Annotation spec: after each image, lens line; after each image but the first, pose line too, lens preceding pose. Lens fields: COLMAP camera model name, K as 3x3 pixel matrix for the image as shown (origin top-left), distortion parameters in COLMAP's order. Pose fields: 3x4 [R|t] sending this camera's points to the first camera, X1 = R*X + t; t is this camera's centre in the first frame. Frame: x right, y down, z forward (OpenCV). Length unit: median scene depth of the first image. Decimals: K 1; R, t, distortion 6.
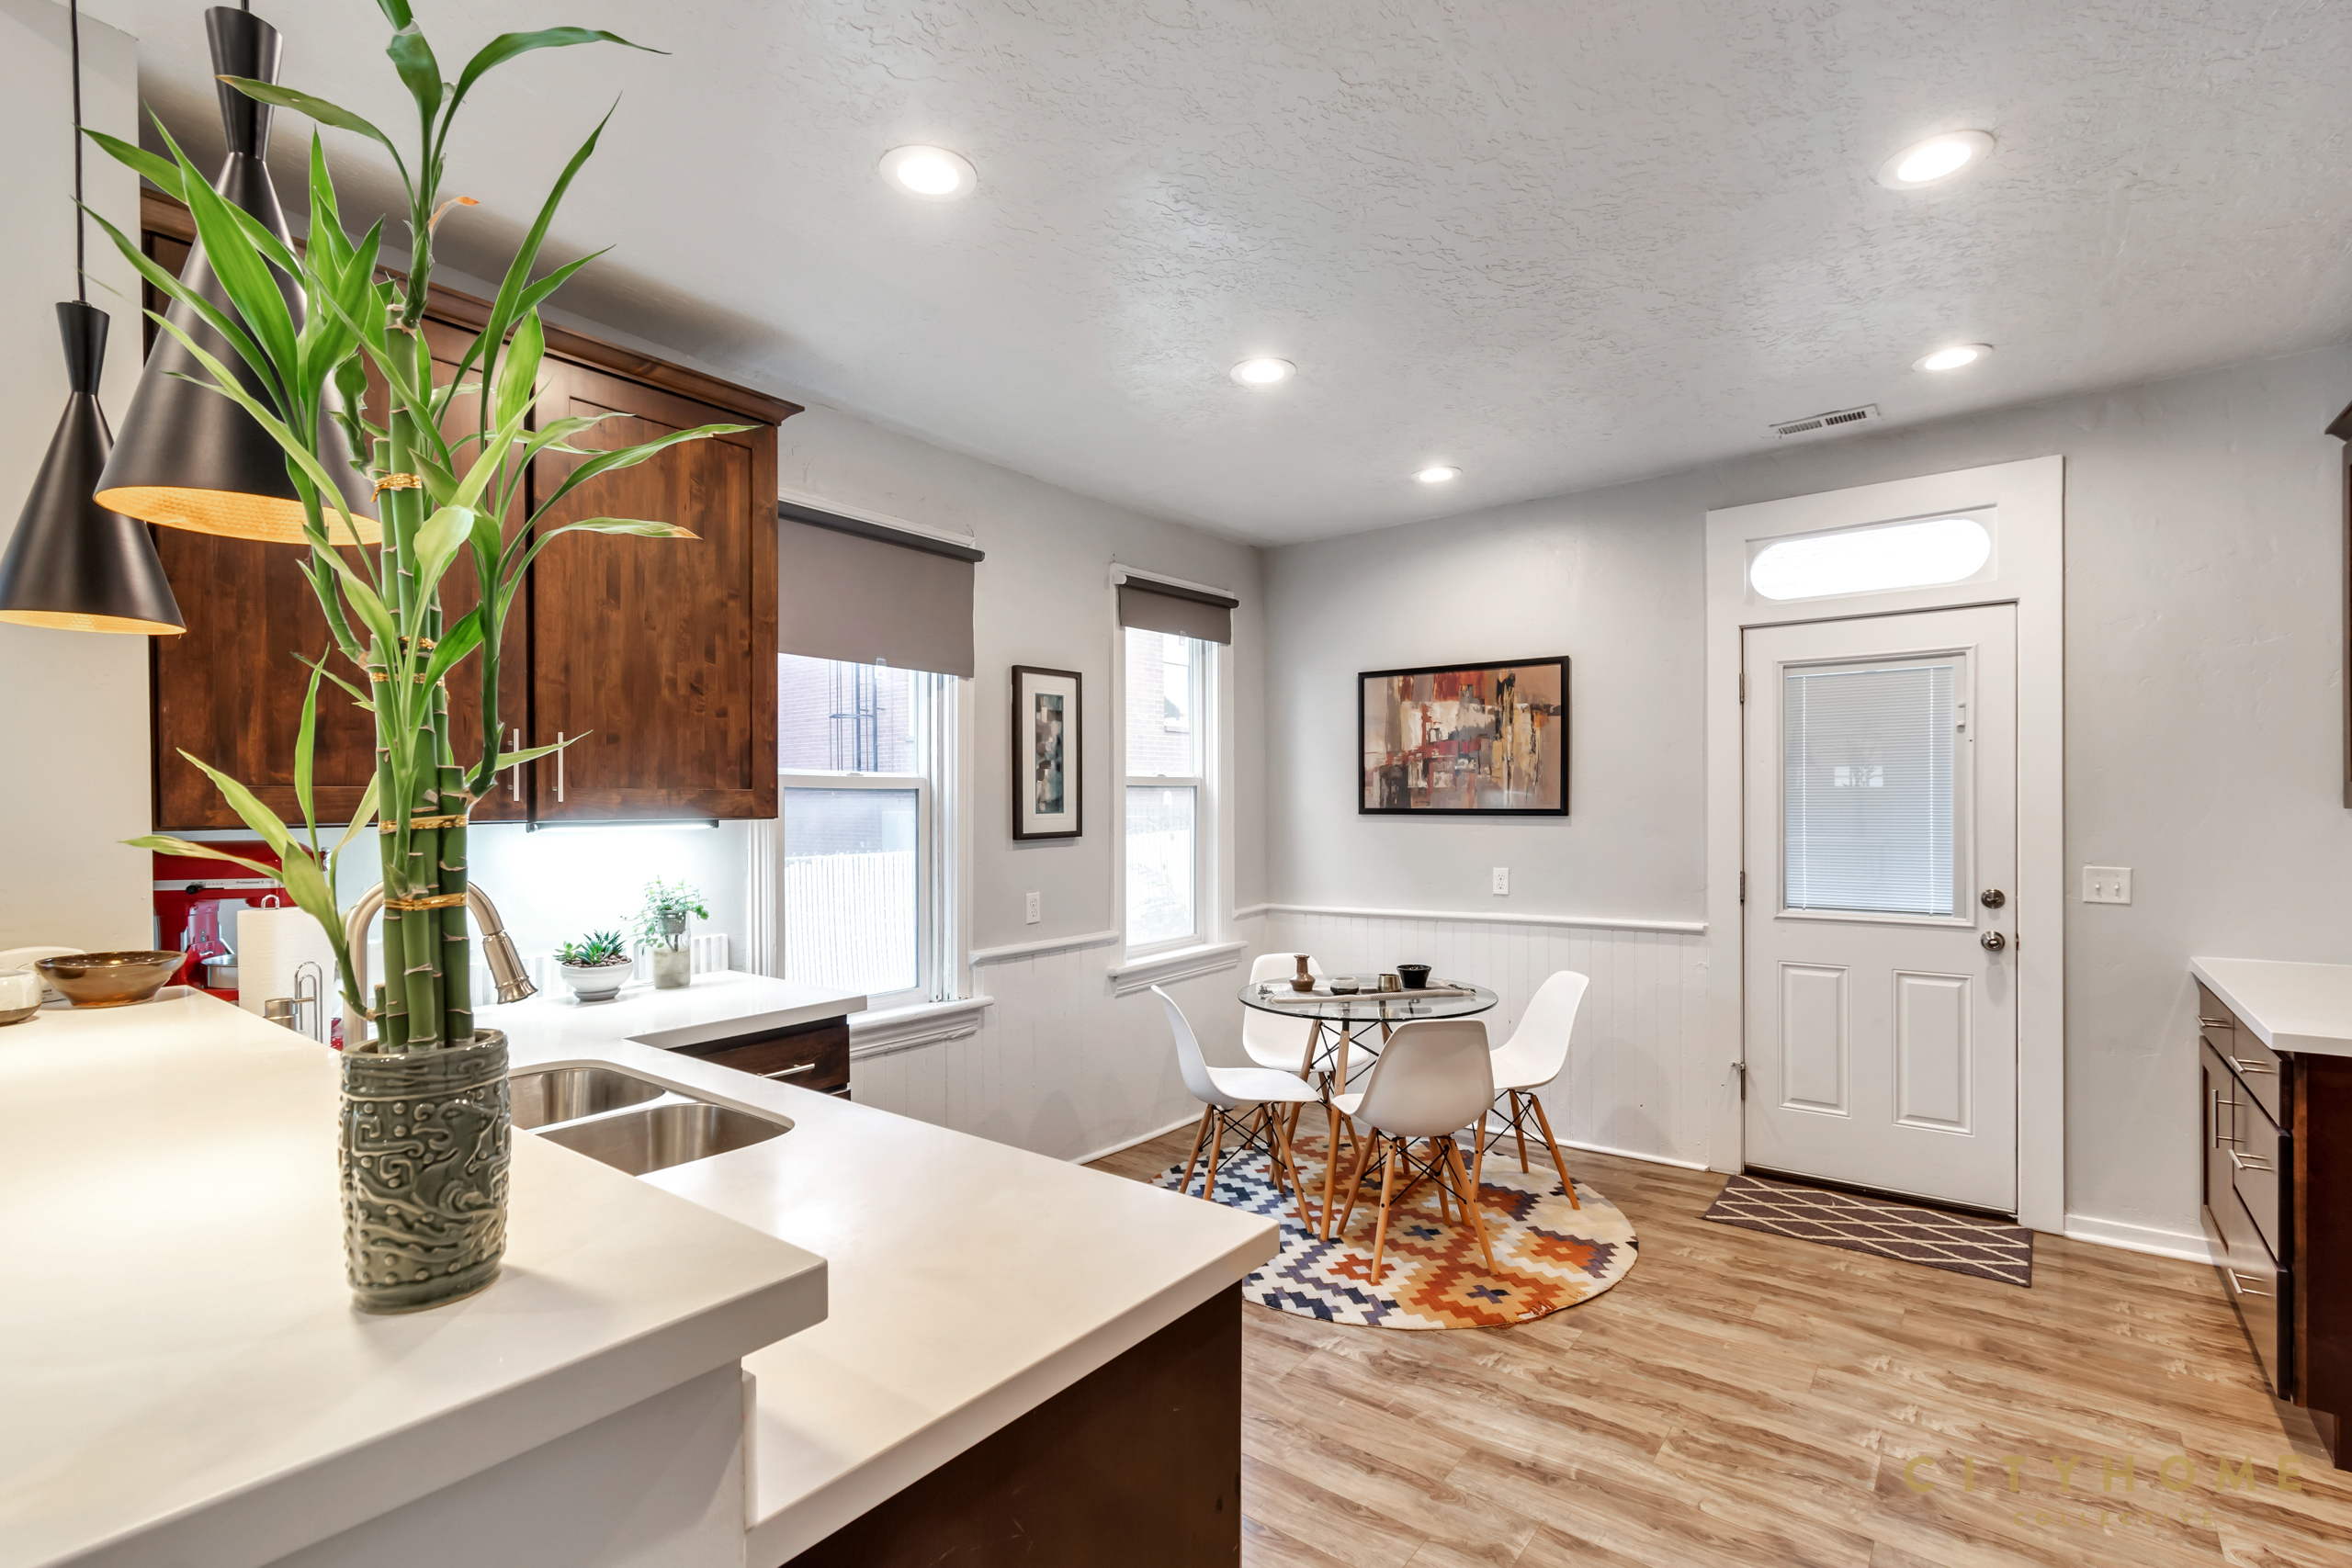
lens RADIAL K [[1065.9, 0, 1174.4], [0, 1065.9, 814.5], [0, 0, 1]] dist [0.000287, 0.000034]
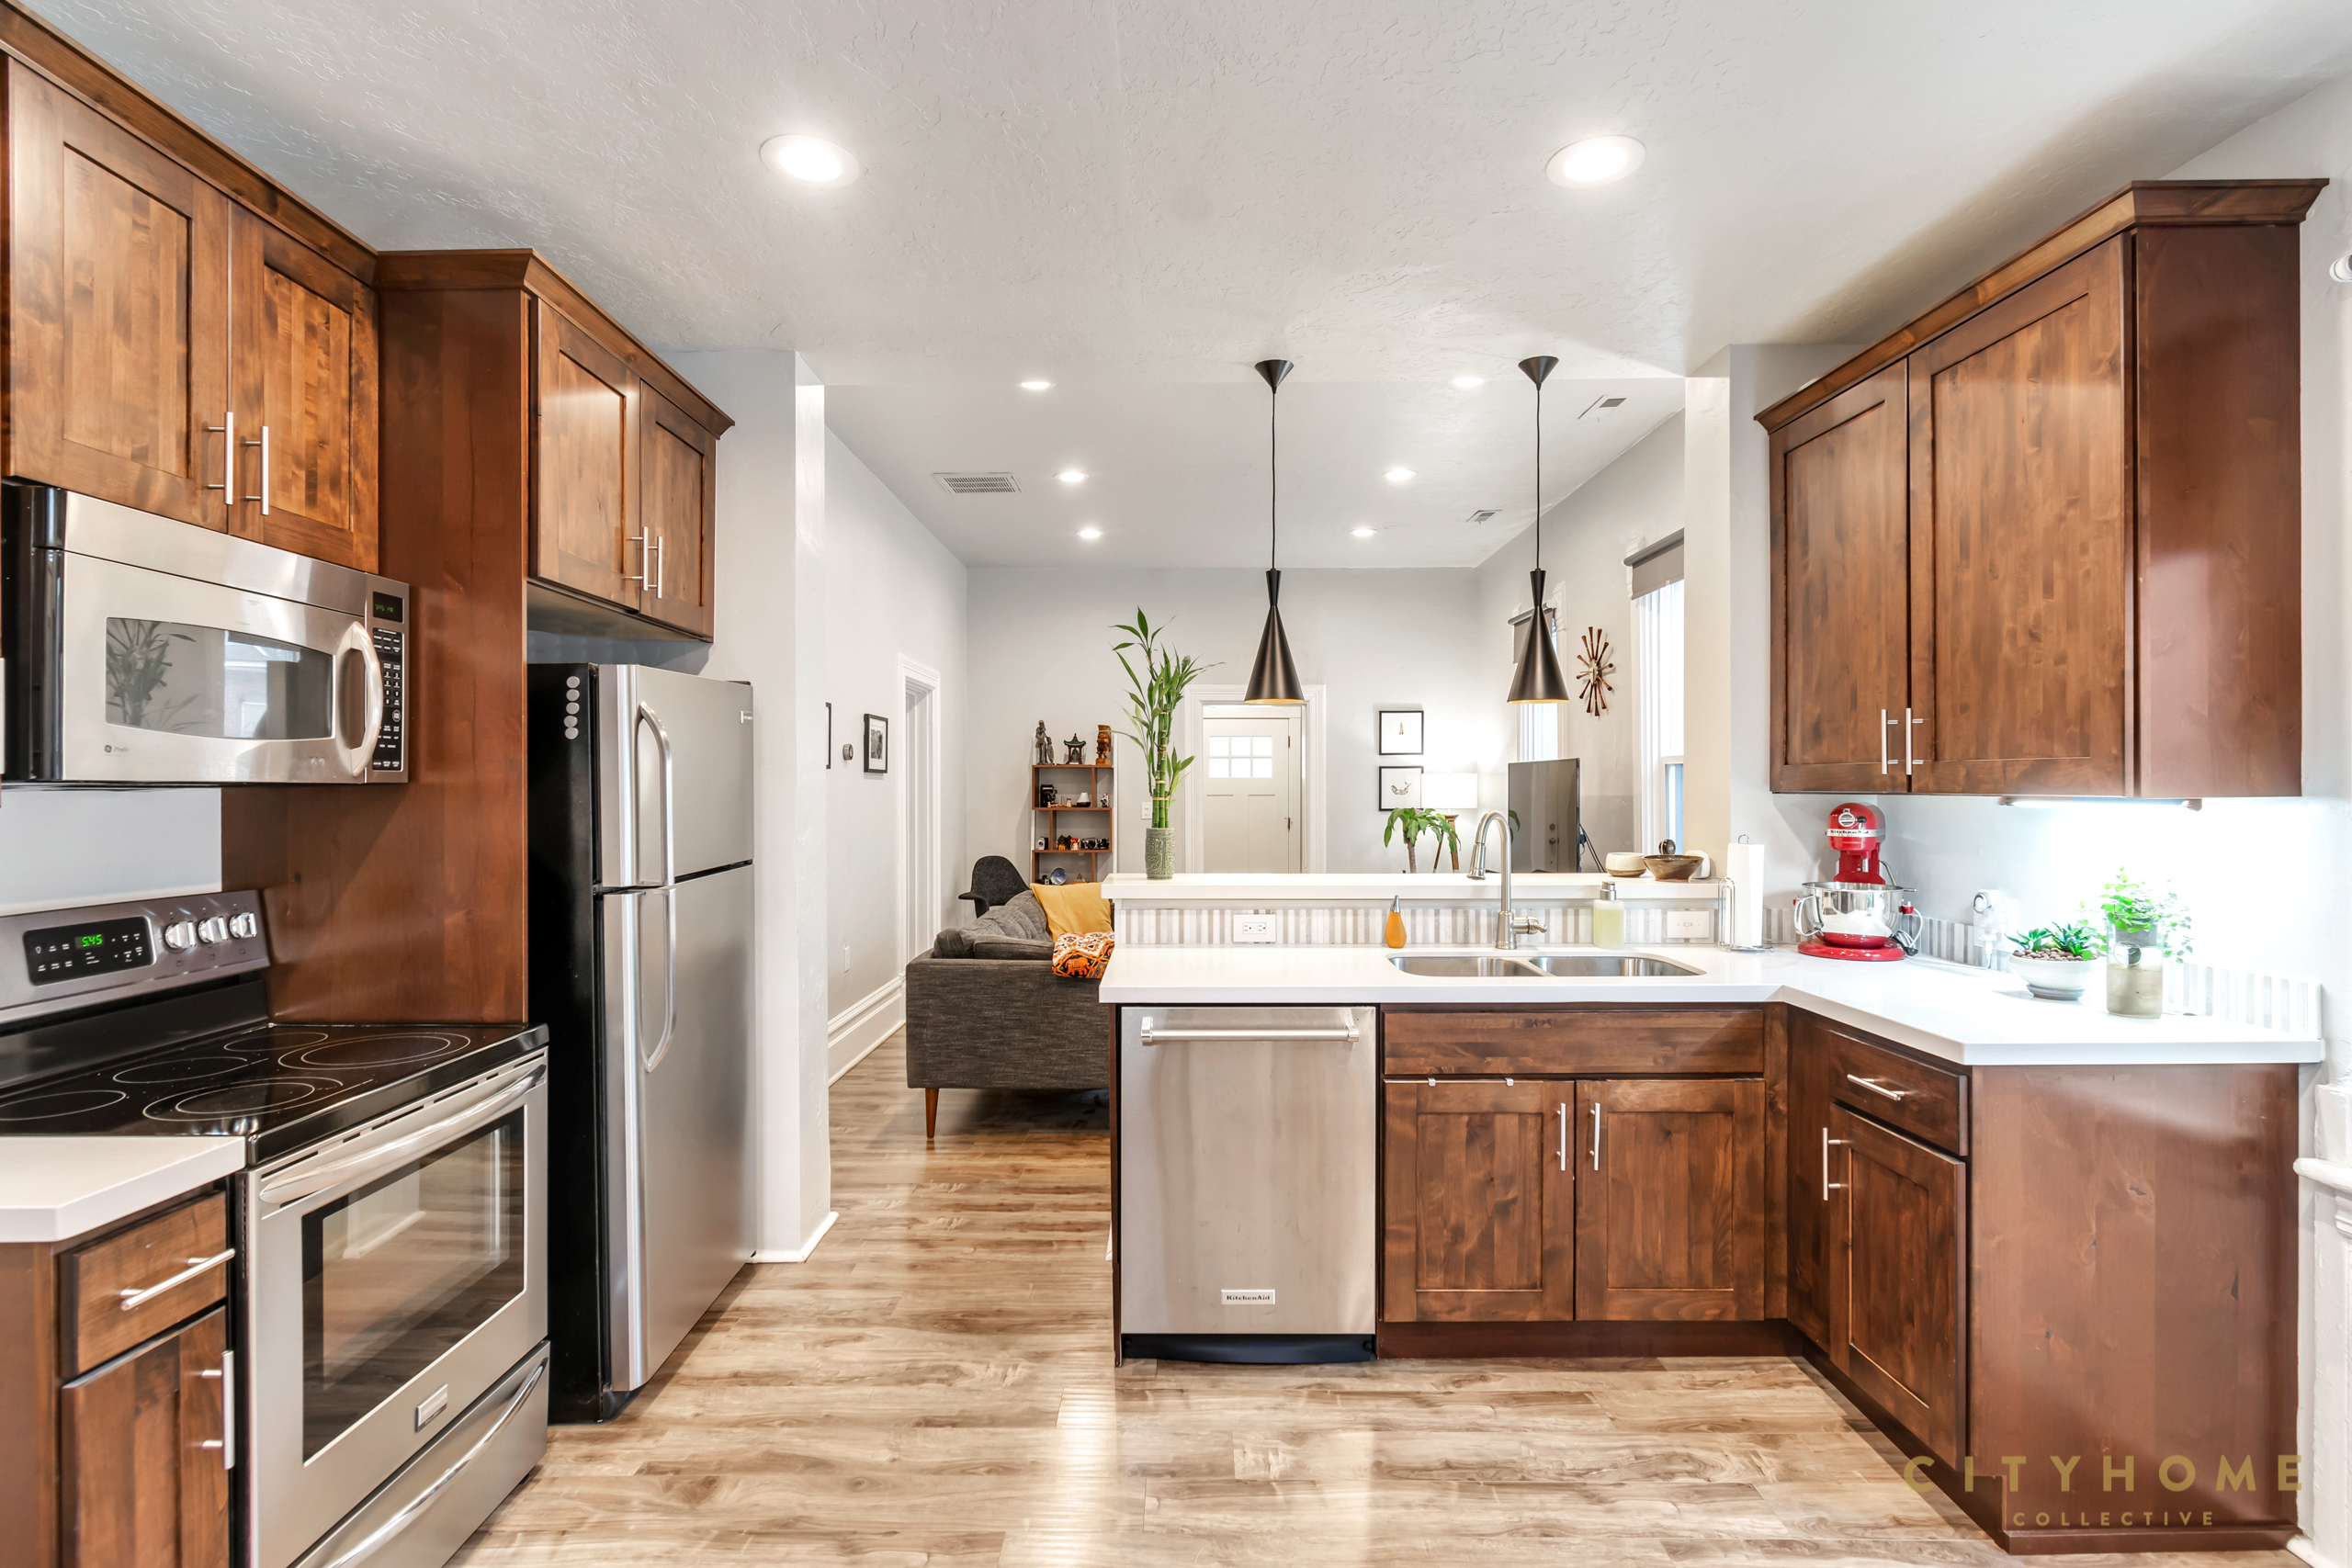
lens RADIAL K [[1065.9, 0, 1172.1], [0, 1065.9, 779.5], [0, 0, 1]] dist [0.000287, 0.000034]
pose [[-0.786090, 0.007985, -0.618061, 0.564959], [0.002593, 0.999950, 0.009620, -0.016706], [0.618107, 0.005960, -0.786071, 1.210659]]
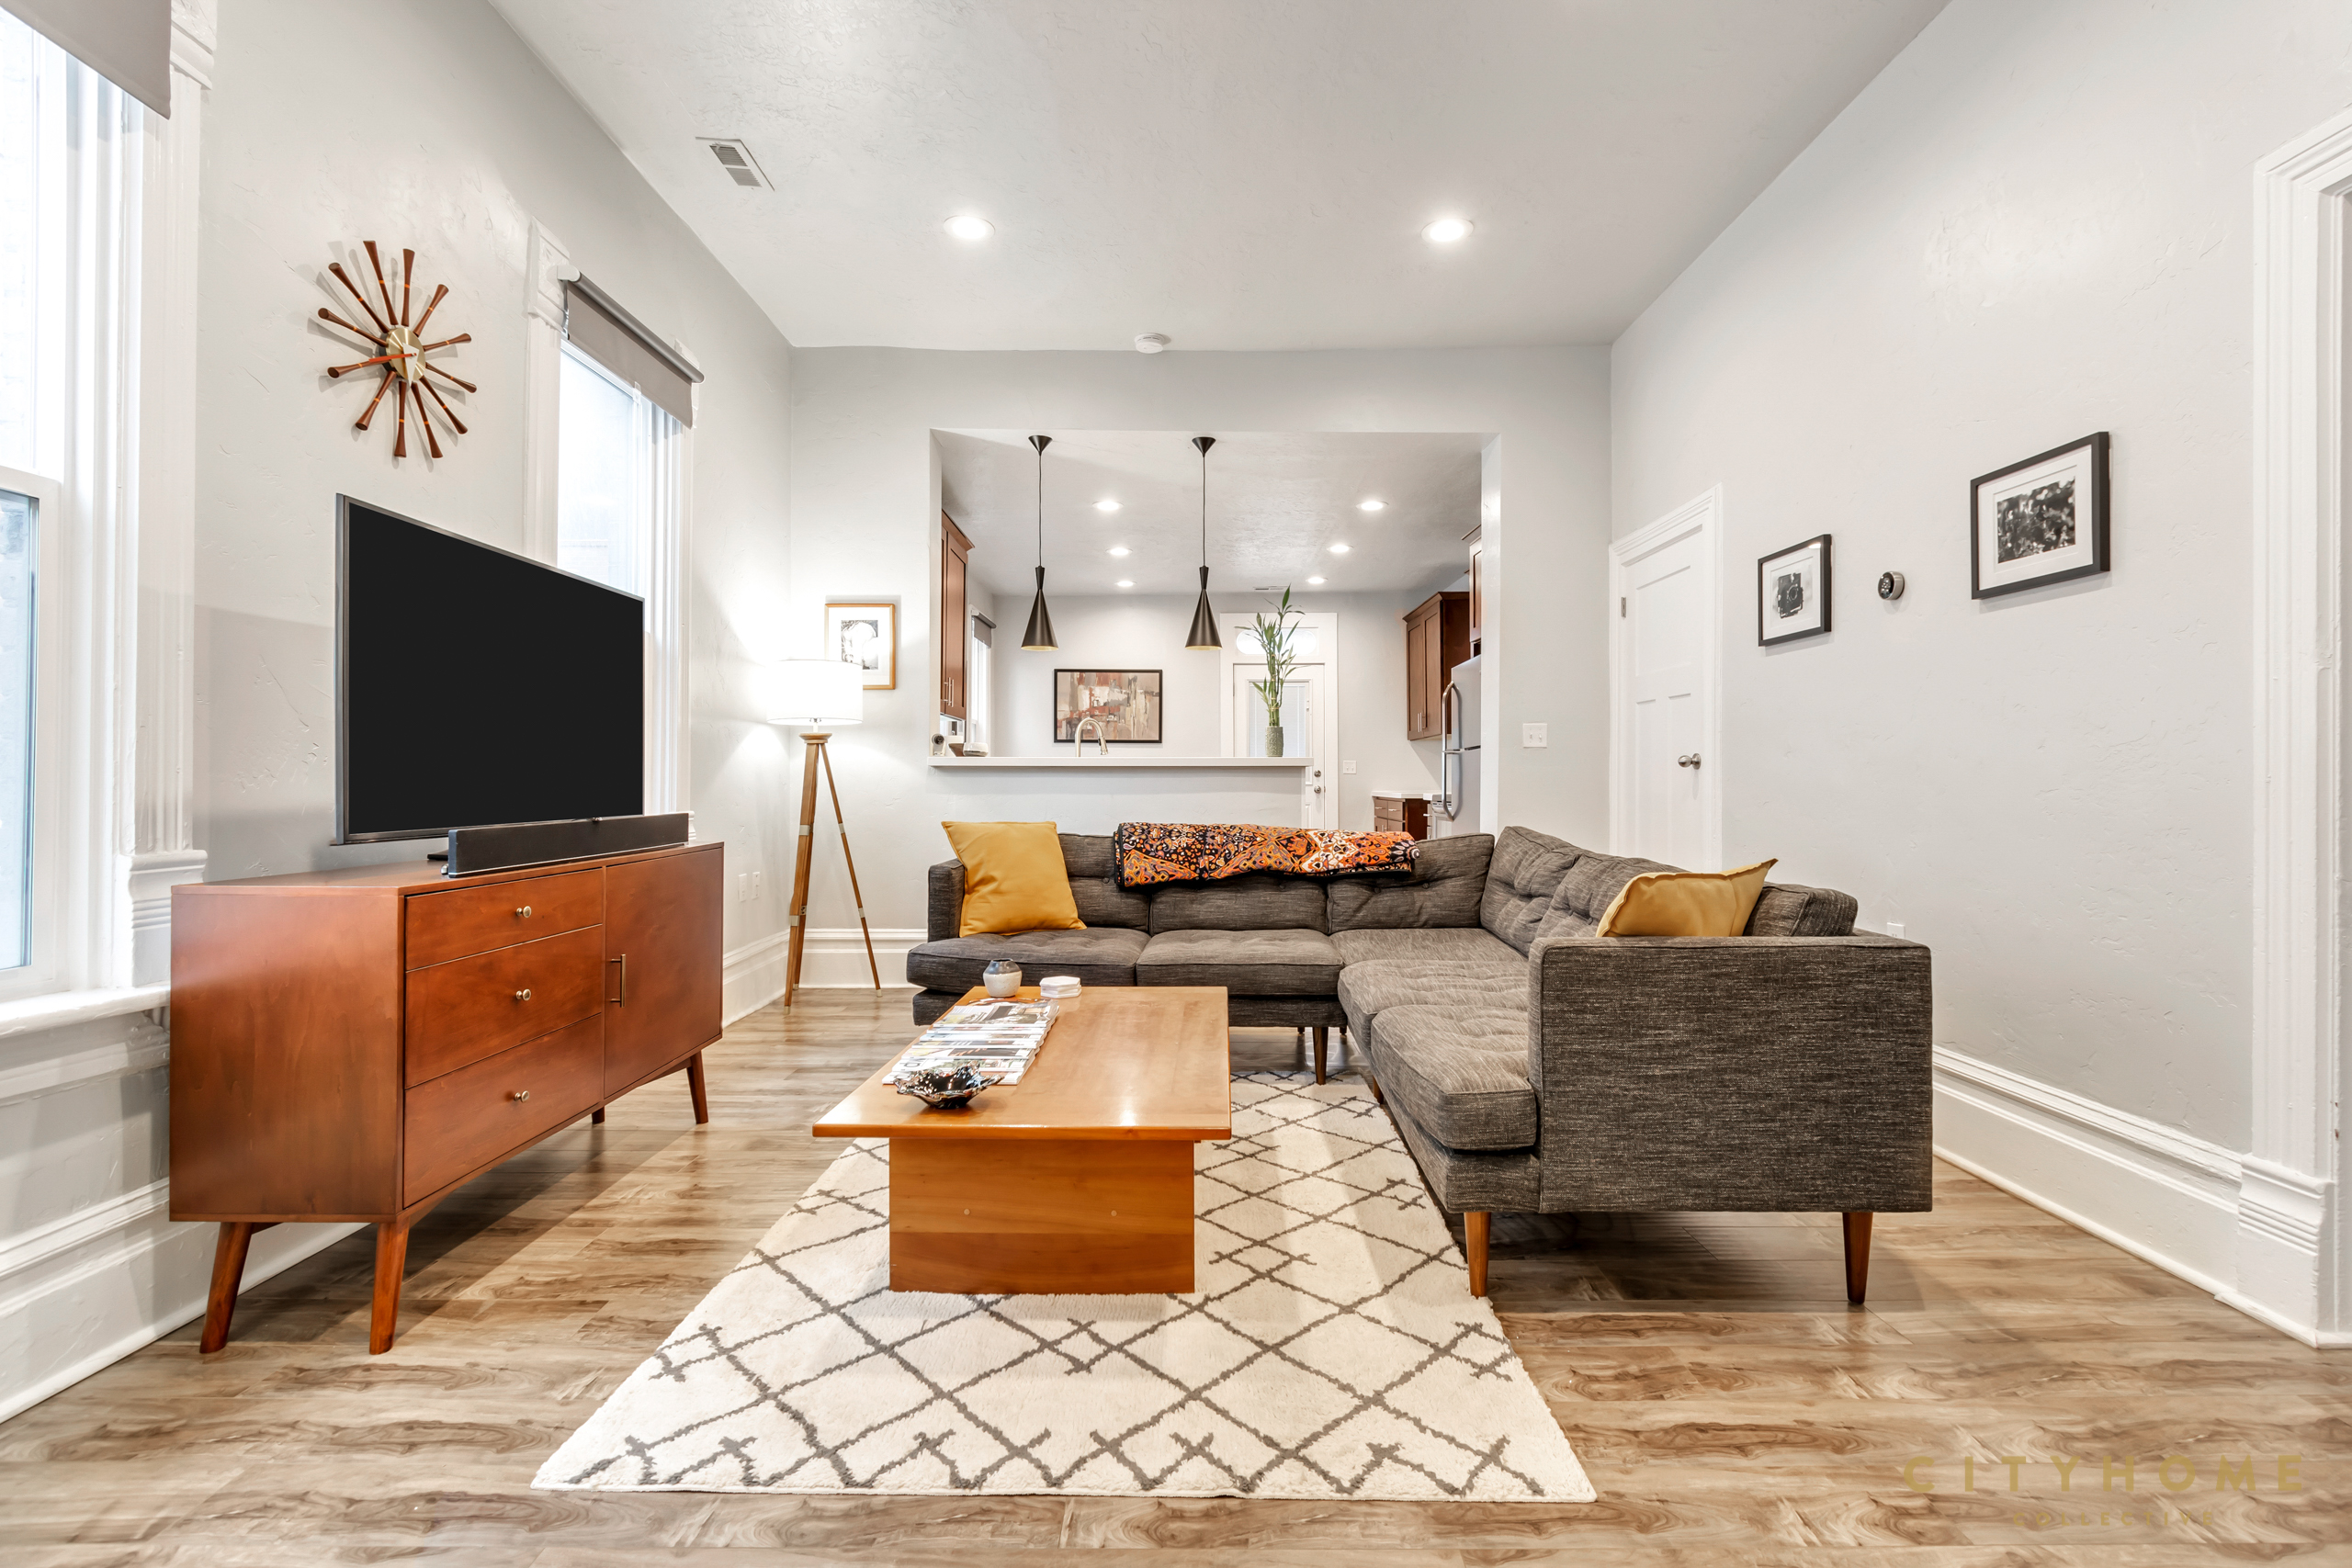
lens RADIAL K [[1065.9, 0, 1182.0], [0, 1065.9, 775.1], [0, 0, 1]] dist [0.000287, 0.000034]
pose [[0.793328, 0.007569, 0.608748, -0.956259], [0.000308, 0.999918, -0.012834, 0.097712], [-0.608795, 0.010369, 0.793260, -0.776254]]
